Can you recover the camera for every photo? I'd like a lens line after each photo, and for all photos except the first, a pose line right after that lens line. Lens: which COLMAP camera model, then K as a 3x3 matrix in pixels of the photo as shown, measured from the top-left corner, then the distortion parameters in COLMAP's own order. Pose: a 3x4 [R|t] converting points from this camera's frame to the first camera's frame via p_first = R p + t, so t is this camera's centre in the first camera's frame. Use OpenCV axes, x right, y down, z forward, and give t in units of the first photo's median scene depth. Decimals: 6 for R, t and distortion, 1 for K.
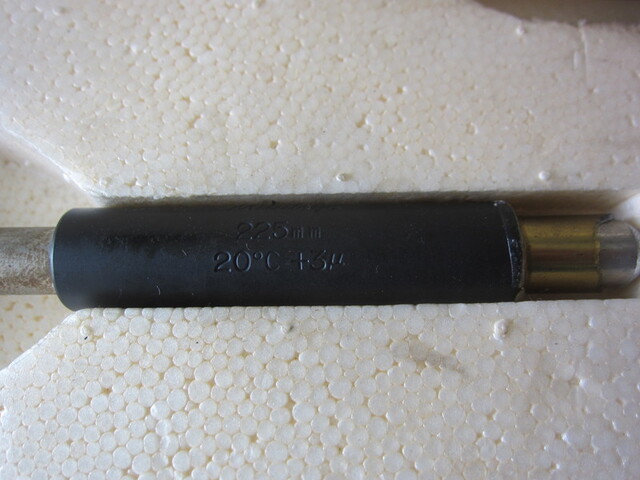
lens RADIAL K [[581.5, 0, 319.7], [0, 581.5, 239.4], [0, 0, 1]] dist [-0.053047, 0.000000]
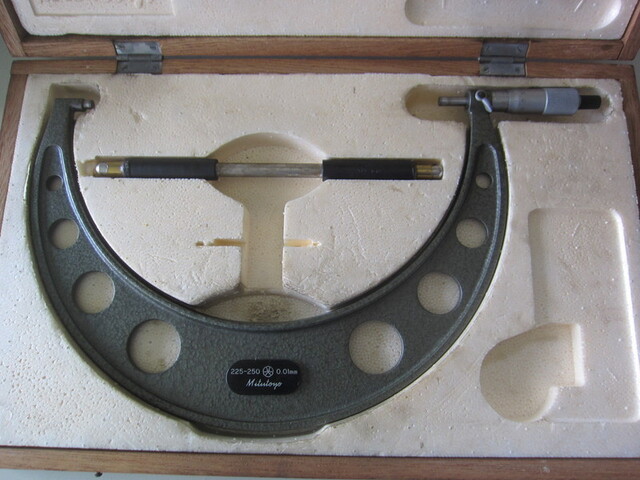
lens RADIAL K [[581.5, 0, 319.9], [0, 581.5, 234.5], [0, 0, 1]] dist [-0.053047, 0.000000]
pose [[0.999659, 0.025215, 0.006796, -0.477326], [-0.025424, 0.999145, 0.032608, 0.415414], [-0.005968, -0.032769, 0.999445, -3.878942]]
